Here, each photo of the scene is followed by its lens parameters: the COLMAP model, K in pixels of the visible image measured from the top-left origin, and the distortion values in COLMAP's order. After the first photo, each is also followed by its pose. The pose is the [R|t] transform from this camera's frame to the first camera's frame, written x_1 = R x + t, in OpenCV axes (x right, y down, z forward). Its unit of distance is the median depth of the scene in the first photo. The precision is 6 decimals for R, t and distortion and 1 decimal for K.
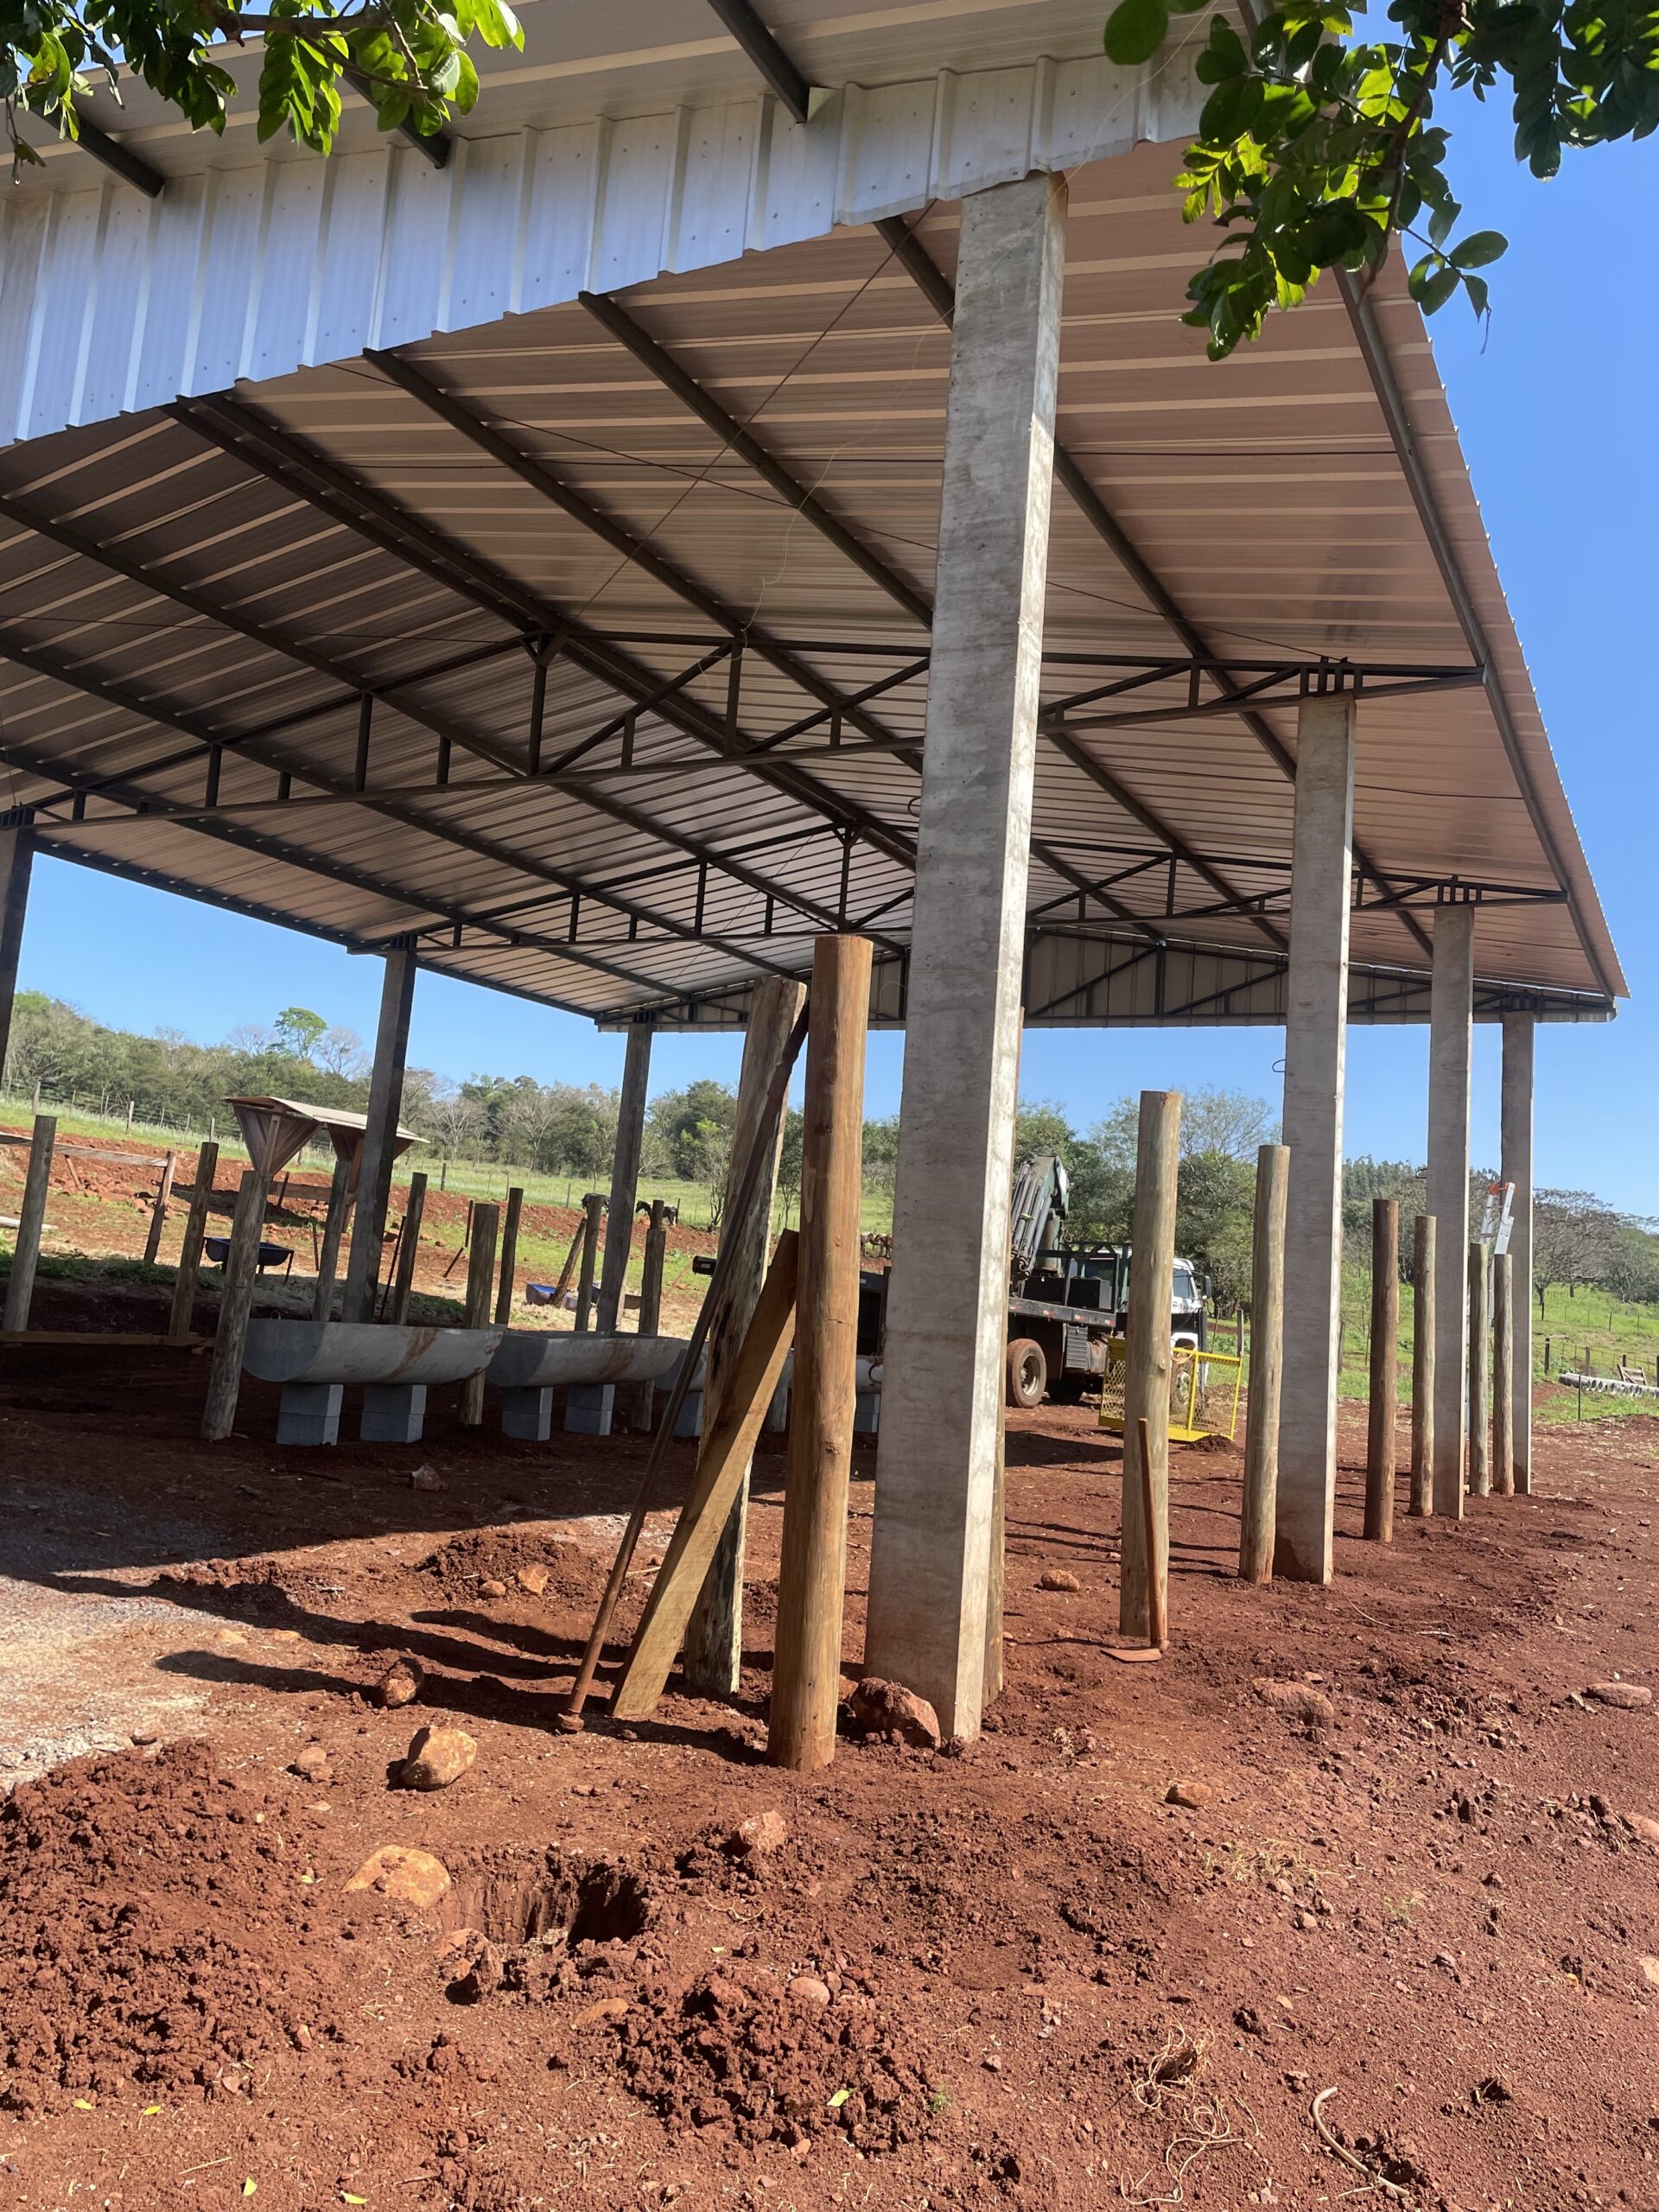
lens RADIAL K [[1650.3, 0, 829.5], [0, 1650.3, 1106.0], [0, 0, 1]] dist [0.101193, -0.118389]
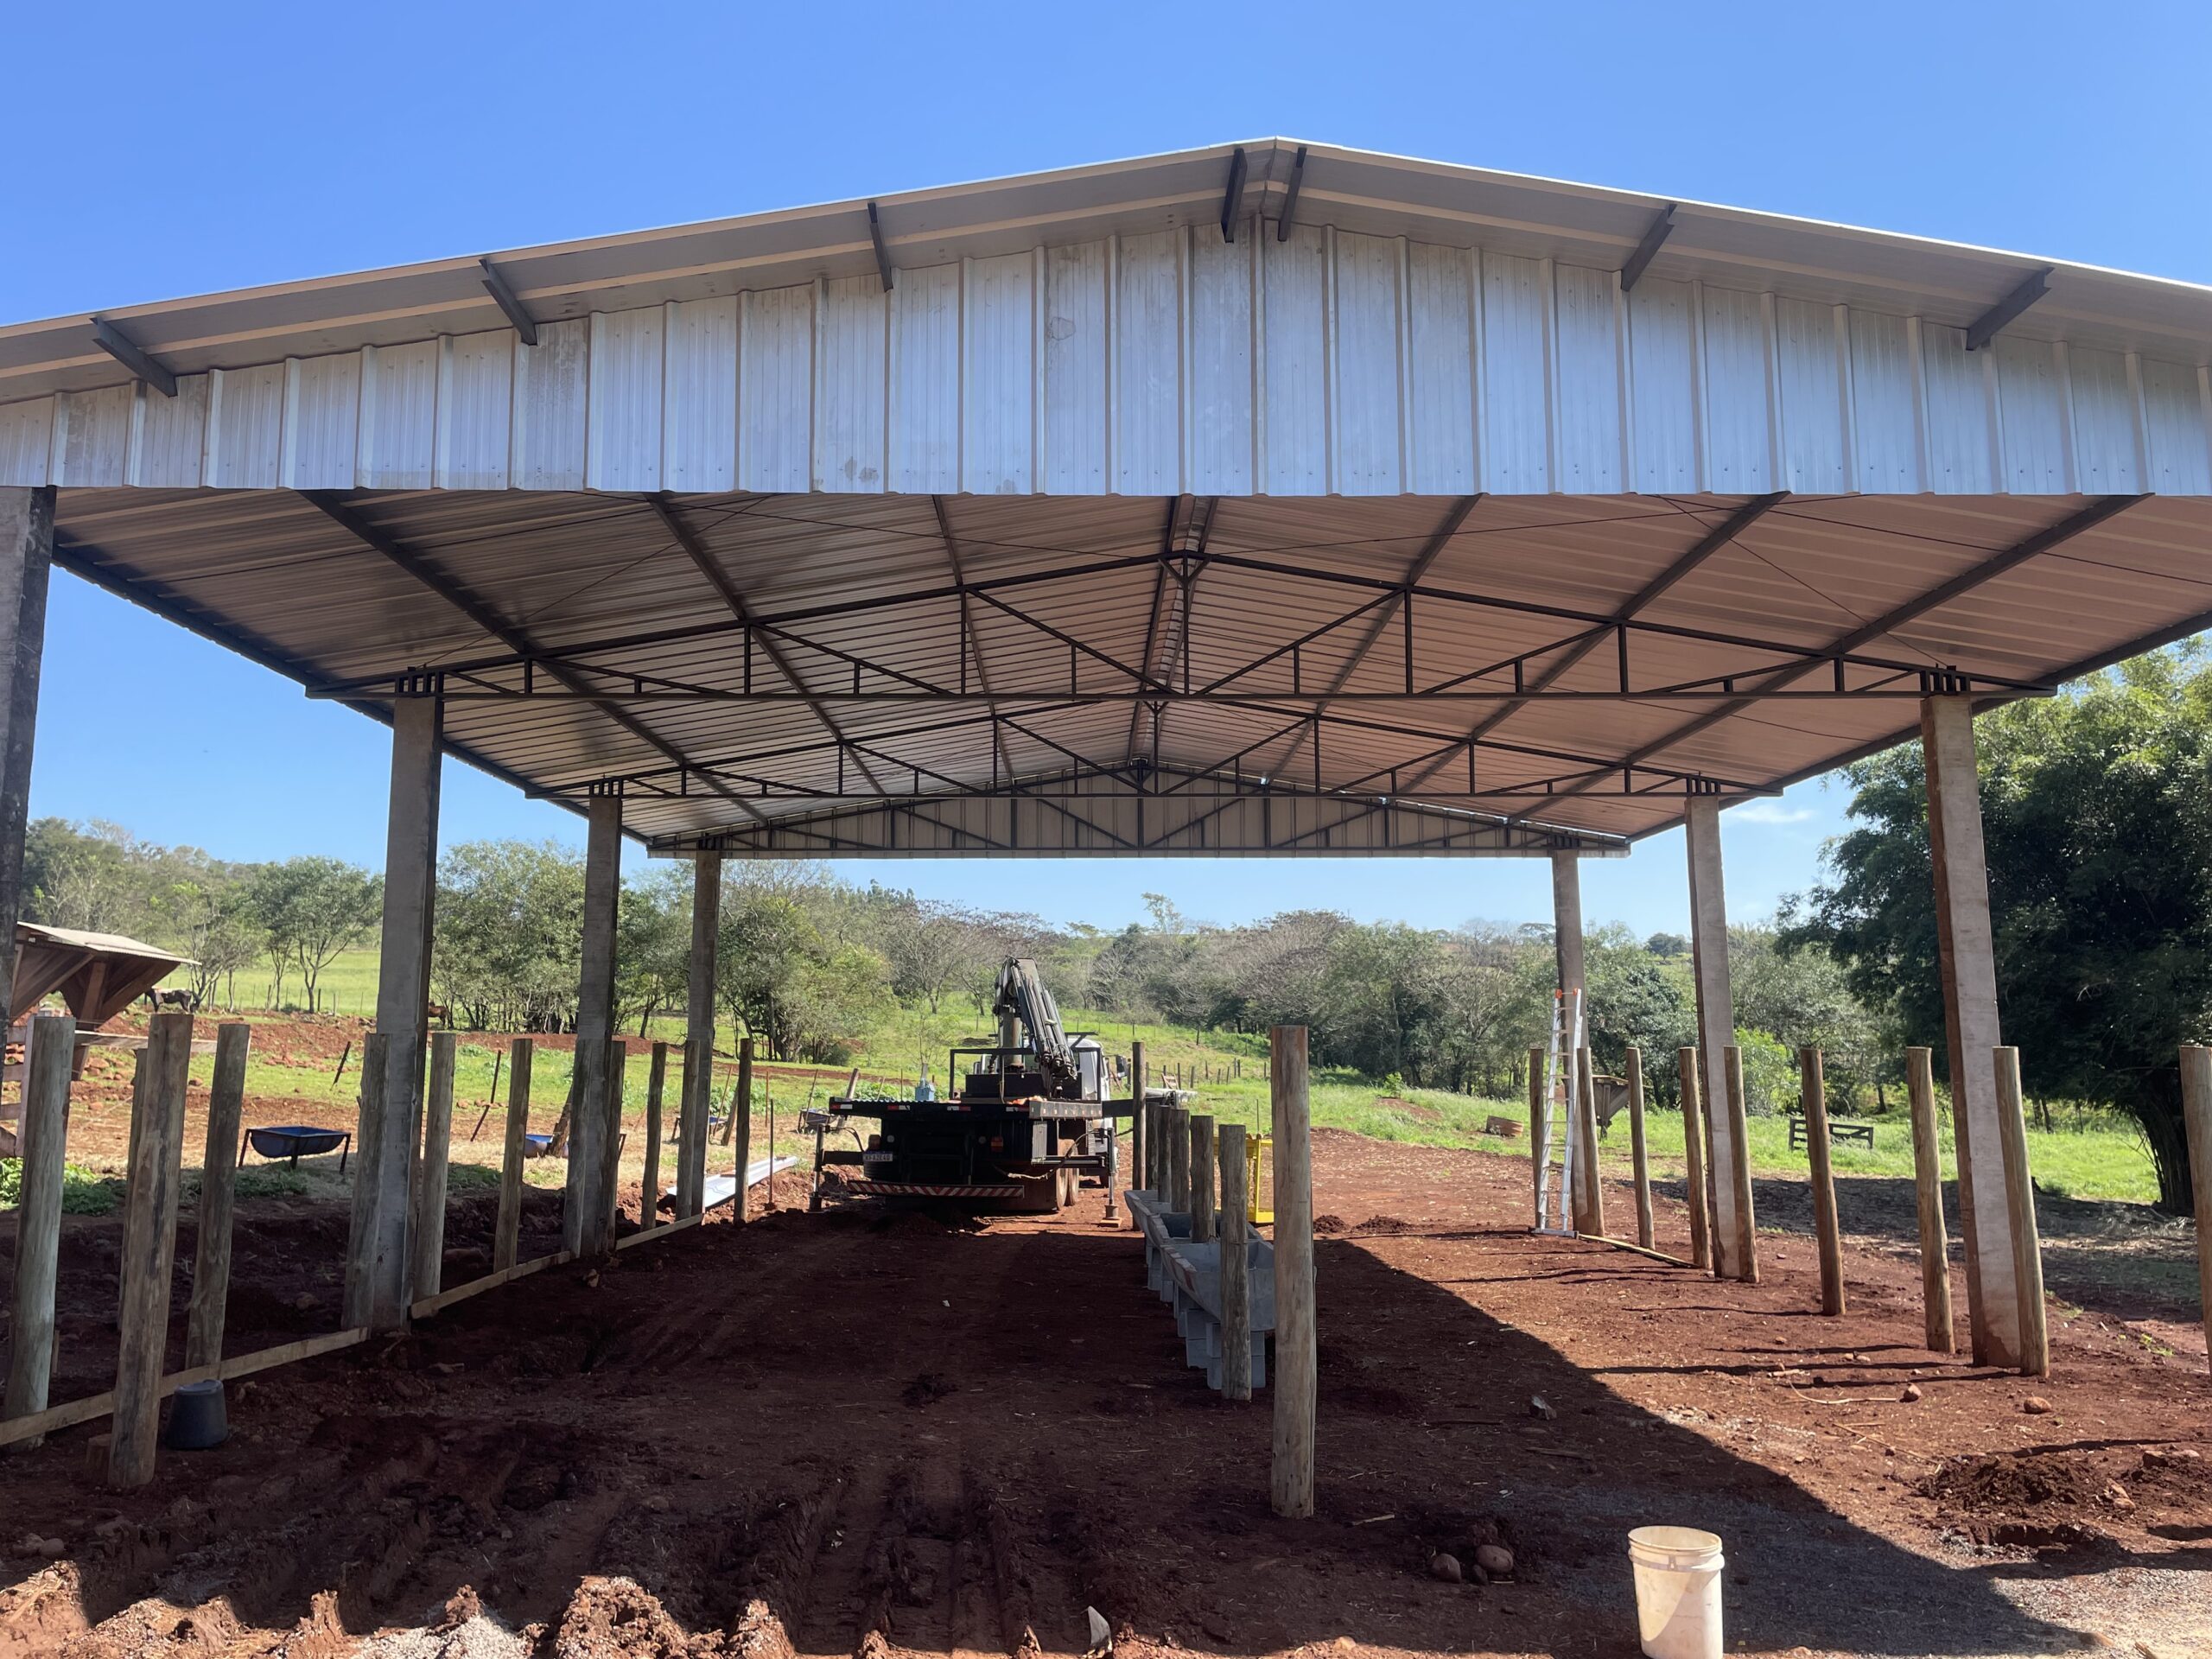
lens RADIAL K [[1650.3, 0, 1106.0], [0, 1650.3, 829.5], [0, 0, 1]] dist [0.101193, -0.118389]
pose [[0.875532, -0.013253, 0.482977, -0.425615], [0.014123, 0.999899, 0.001837, -0.068725], [-0.482953, 0.005213, 0.875631, 0.071264]]
